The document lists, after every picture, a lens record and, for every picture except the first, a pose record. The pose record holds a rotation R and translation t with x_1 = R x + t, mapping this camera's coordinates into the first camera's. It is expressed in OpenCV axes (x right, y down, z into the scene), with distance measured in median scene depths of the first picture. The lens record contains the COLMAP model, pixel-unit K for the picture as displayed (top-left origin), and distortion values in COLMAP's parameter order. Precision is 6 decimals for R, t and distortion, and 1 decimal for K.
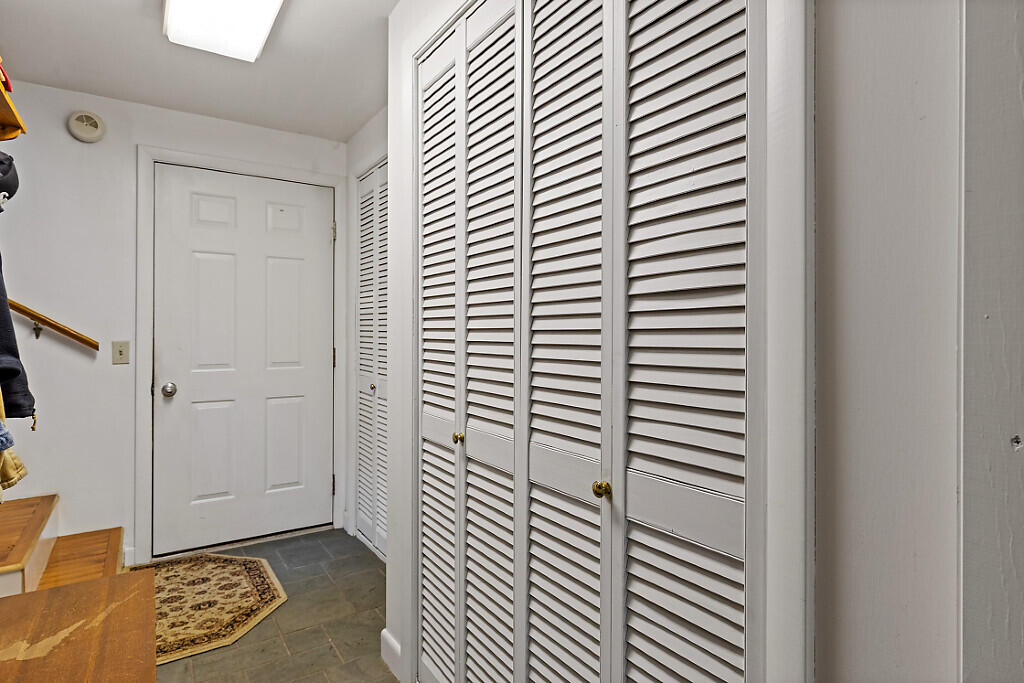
lens RADIAL K [[550.3, 0, 505.0], [0, 550.3, 326.0], [0, 0, 1]] dist [-0.002638, -0.000155]
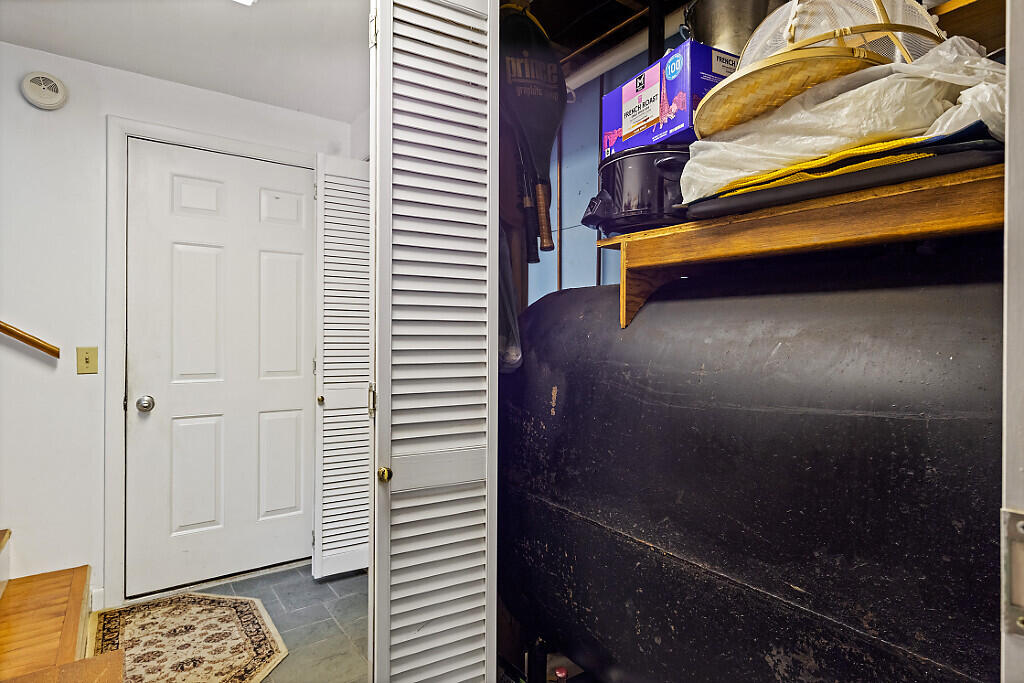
lens RADIAL K [[553.5, 0, 512.3], [0, 553.5, 337.1], [0, 0, 1]] dist [-0.000745, -0.000808]
pose [[0.999421, 0.005146, 0.033631, -0.075828], [-0.005470, 0.999939, 0.009572, 0.000956], [-0.033580, -0.009750, 0.999388, 0.131778]]
